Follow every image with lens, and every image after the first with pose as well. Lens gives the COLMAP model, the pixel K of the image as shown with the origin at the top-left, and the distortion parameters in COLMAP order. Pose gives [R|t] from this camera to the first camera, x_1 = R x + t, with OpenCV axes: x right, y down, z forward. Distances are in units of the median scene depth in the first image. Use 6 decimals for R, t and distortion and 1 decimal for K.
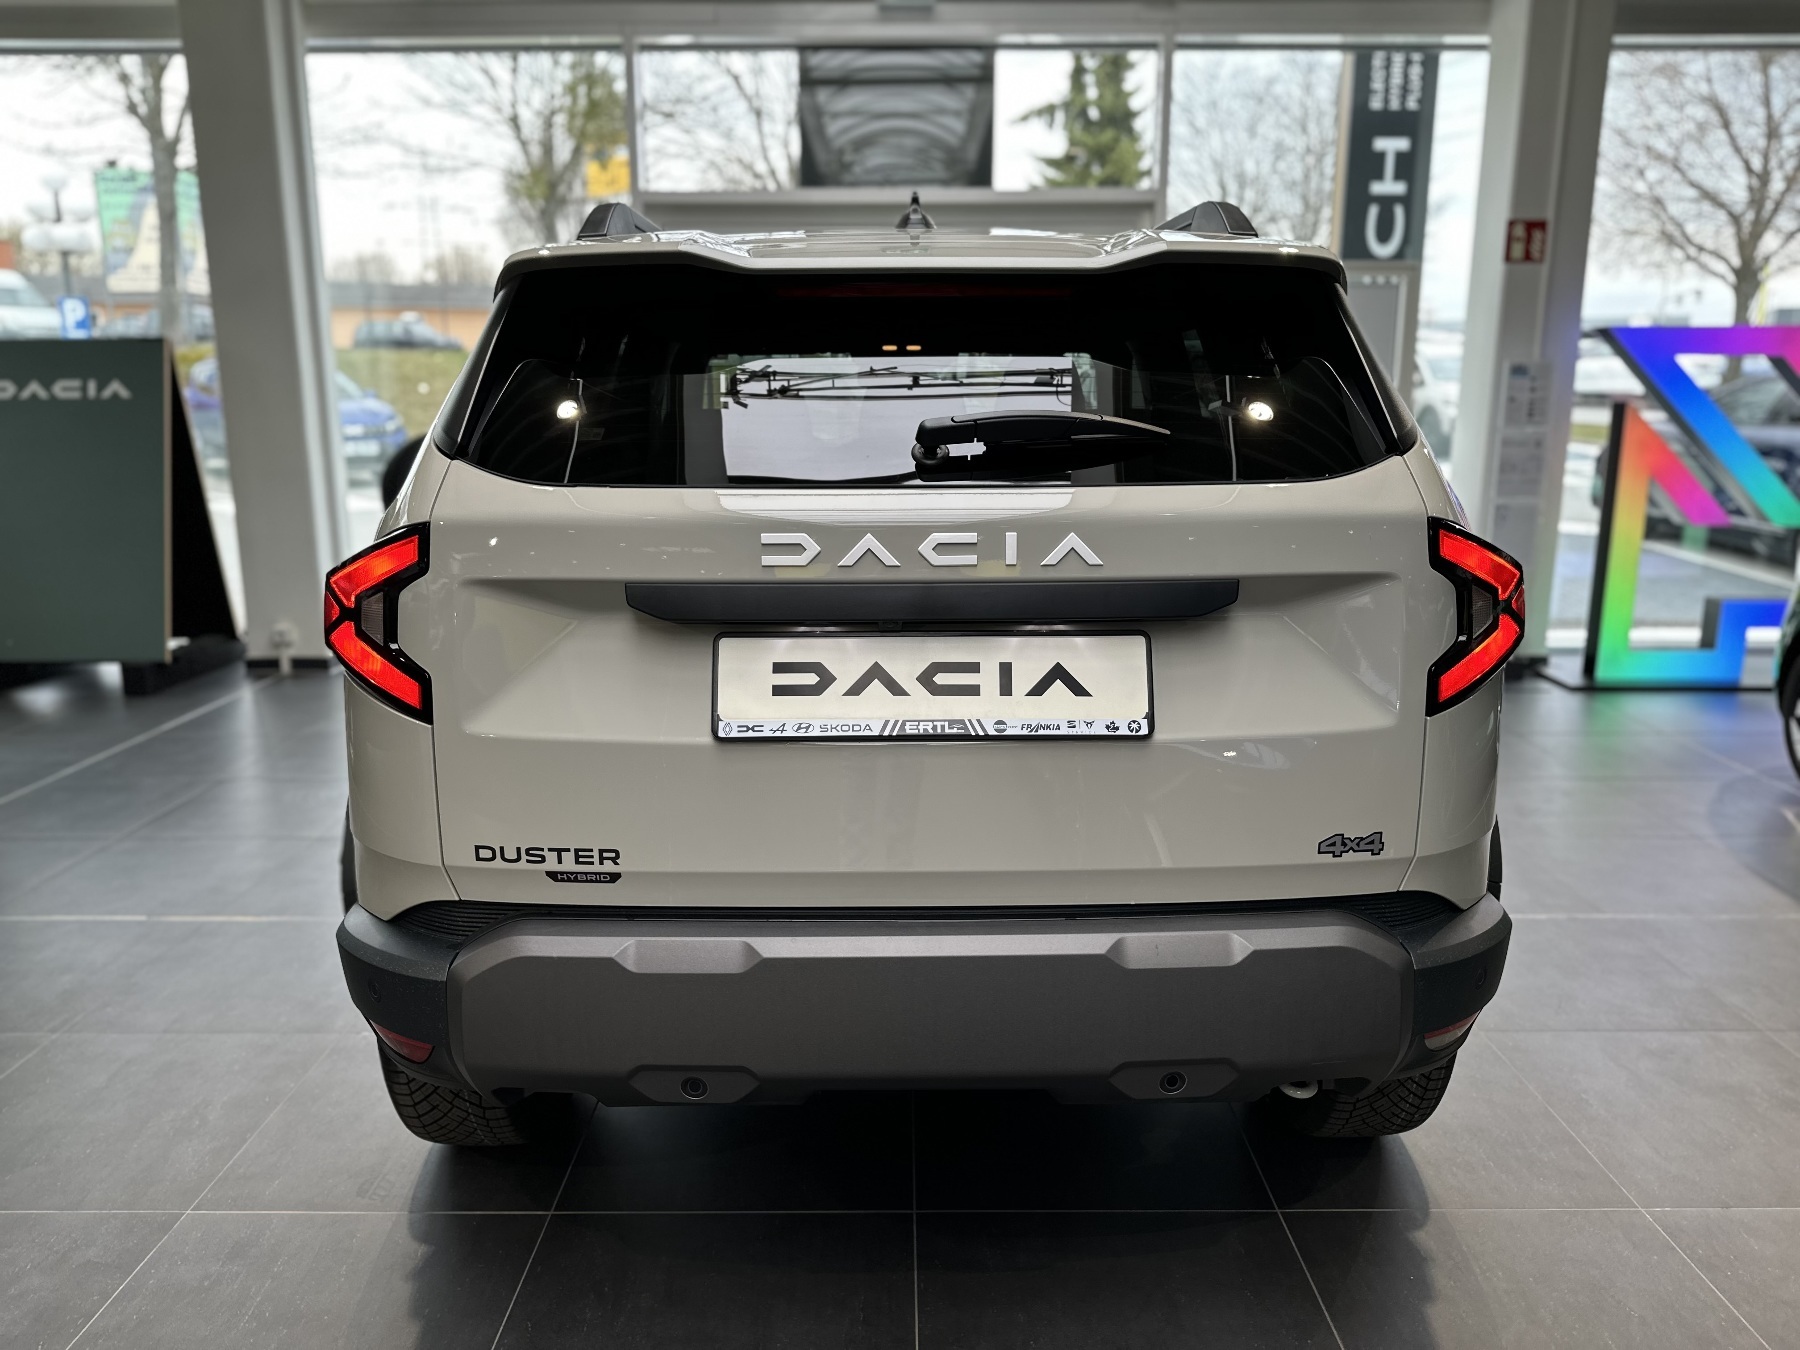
lens RADIAL K [[1260.9, 0, 900.4], [0, 1260.9, 676.6], [0, 0, 1]] dist [0.008124, 0.000834]
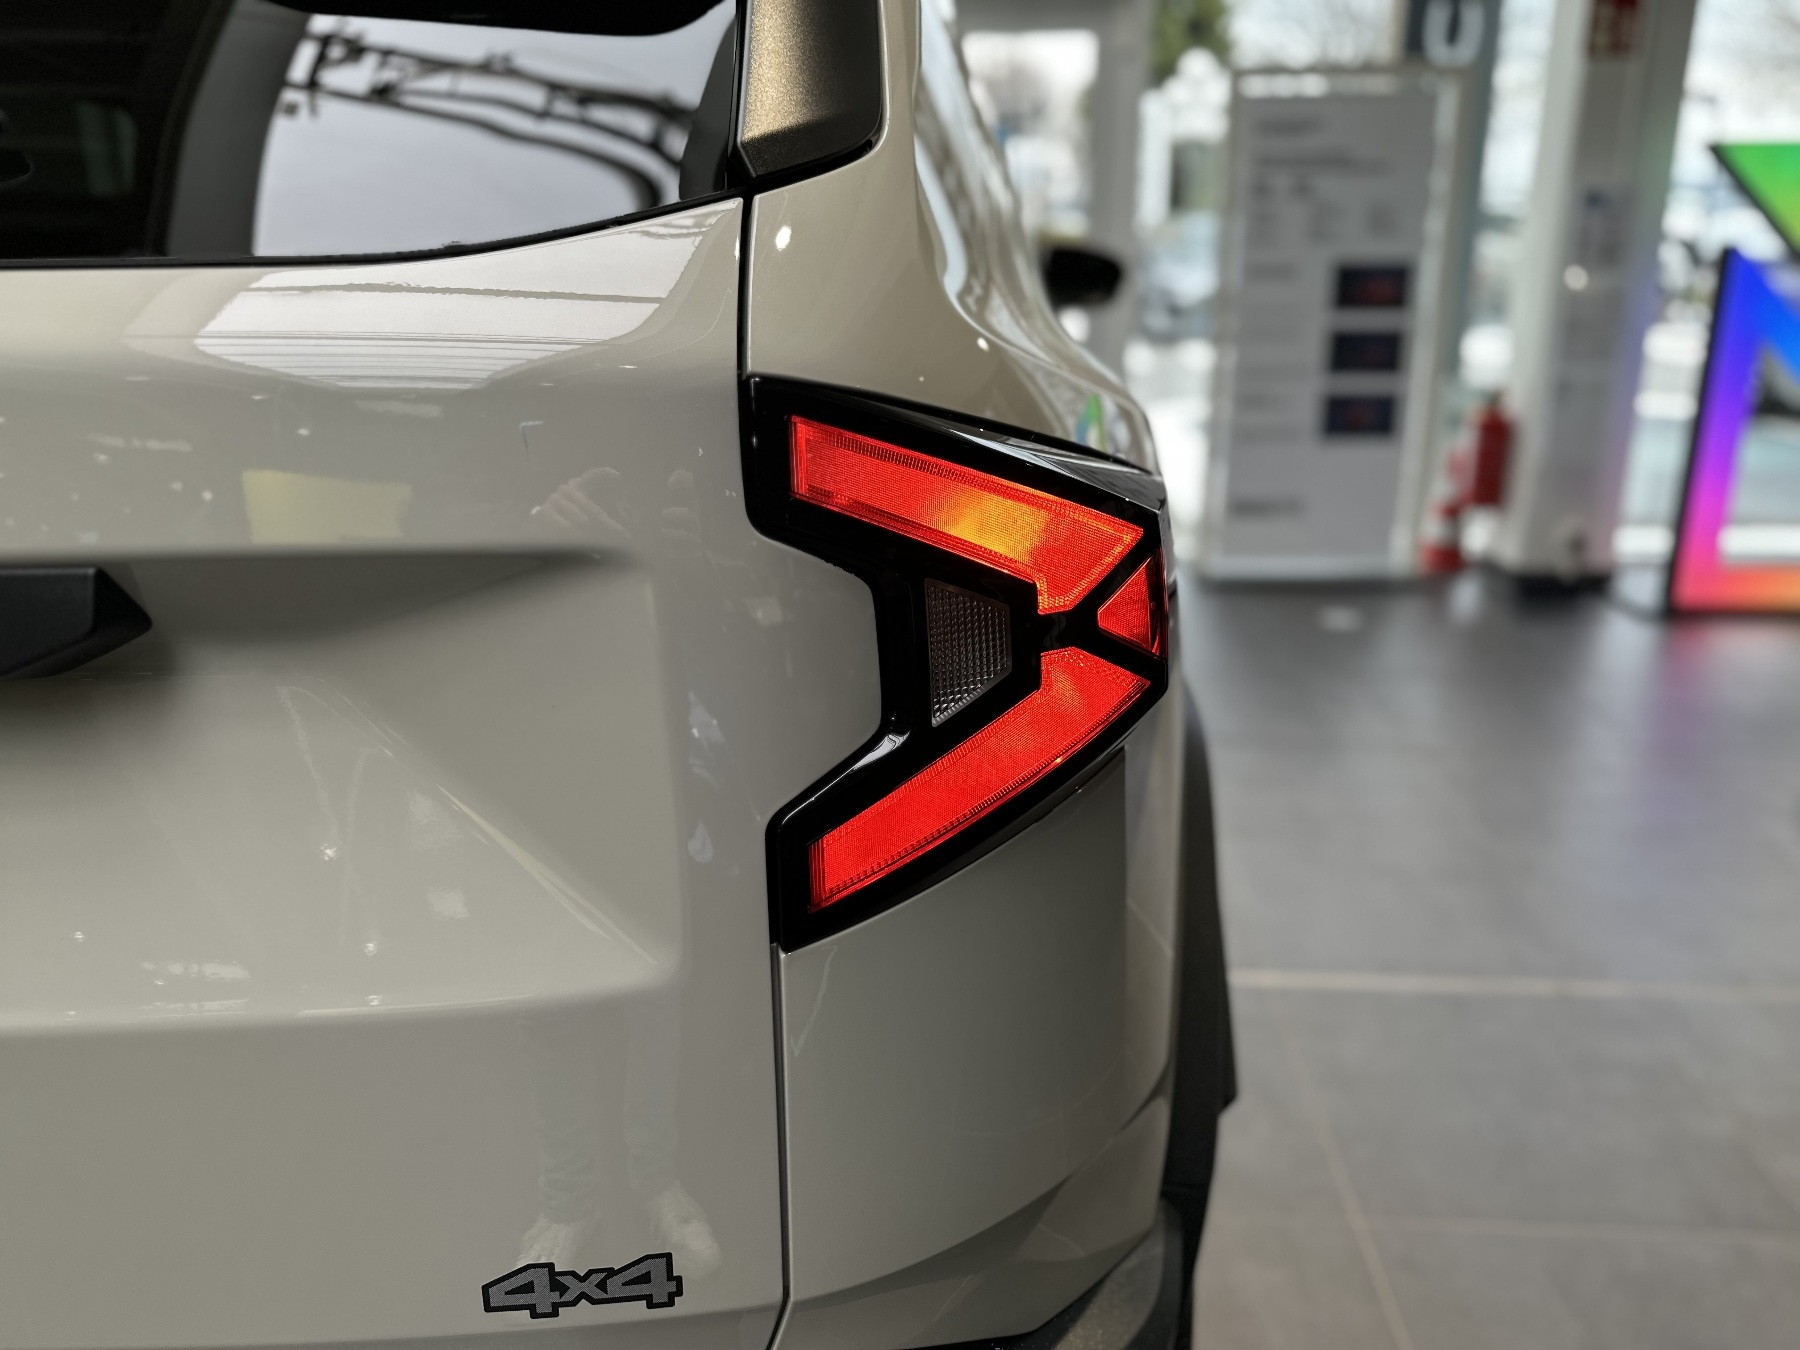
lens RADIAL K [[1260.9, 0, 899.9], [0, 1260.9, 672.5], [0, 0, 1]] dist [0.008124, 0.000834]
pose [[0.997120, 0.016768, -0.073960, 0.473550], [-0.009994, 0.995799, 0.091023, -0.078339], [0.075175, -0.090022, 0.993099, 0.659987]]
